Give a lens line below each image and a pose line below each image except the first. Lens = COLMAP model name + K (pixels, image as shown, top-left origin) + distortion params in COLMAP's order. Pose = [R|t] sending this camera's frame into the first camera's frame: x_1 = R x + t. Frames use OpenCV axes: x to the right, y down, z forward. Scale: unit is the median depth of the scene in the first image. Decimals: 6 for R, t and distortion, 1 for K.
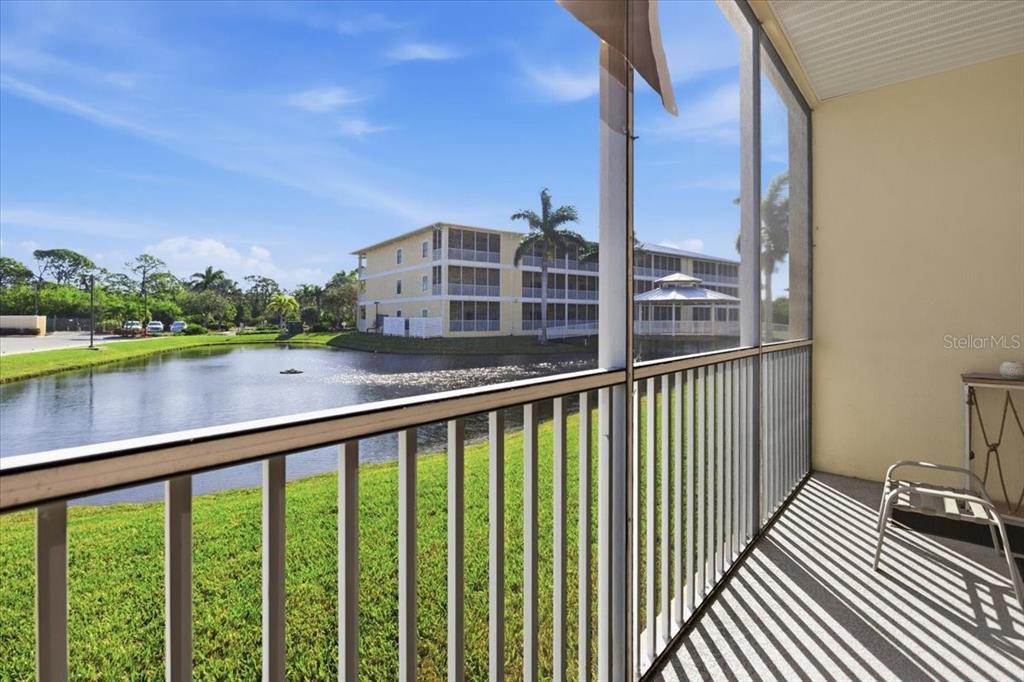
lens RADIAL K [[478.9, 0, 509.9], [0, 478.9, 318.3], [0, 0, 1]] dist [-0.015929, -0.000228]
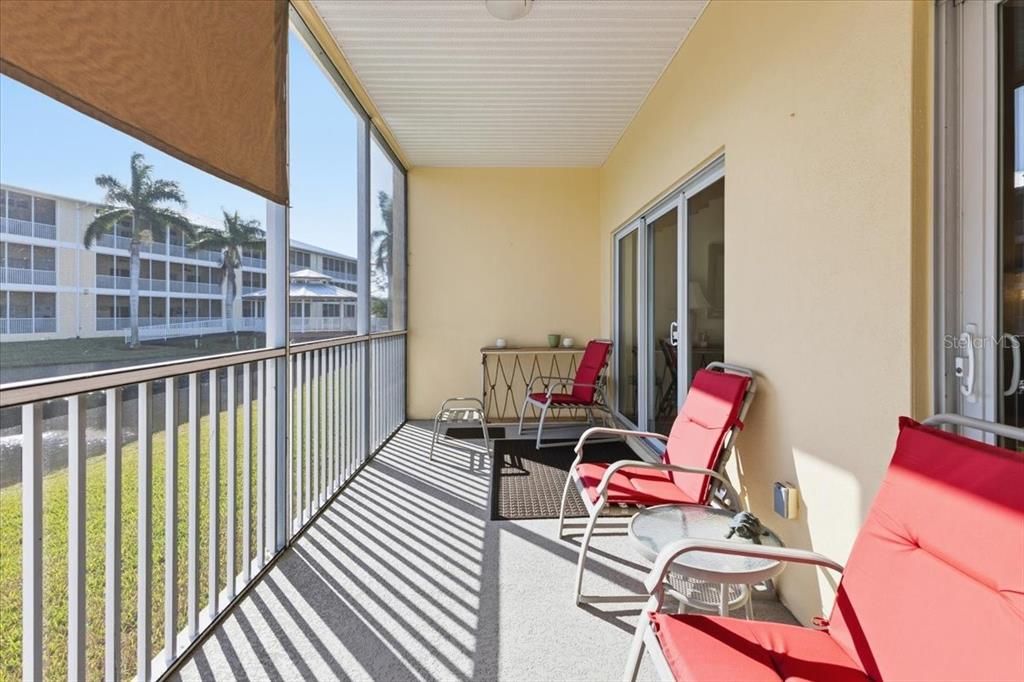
lens RADIAL K [[477.8, 0, 510.6], [0, 477.8, 312.9], [0, 0, 1]] dist [0.012586, 0.000300]
pose [[0.738381, 0.000606, 0.674384, -0.037901], [0.001879, 0.999994, -0.002956, -0.000884], [-0.674382, 0.003450, 0.738375, -0.095267]]
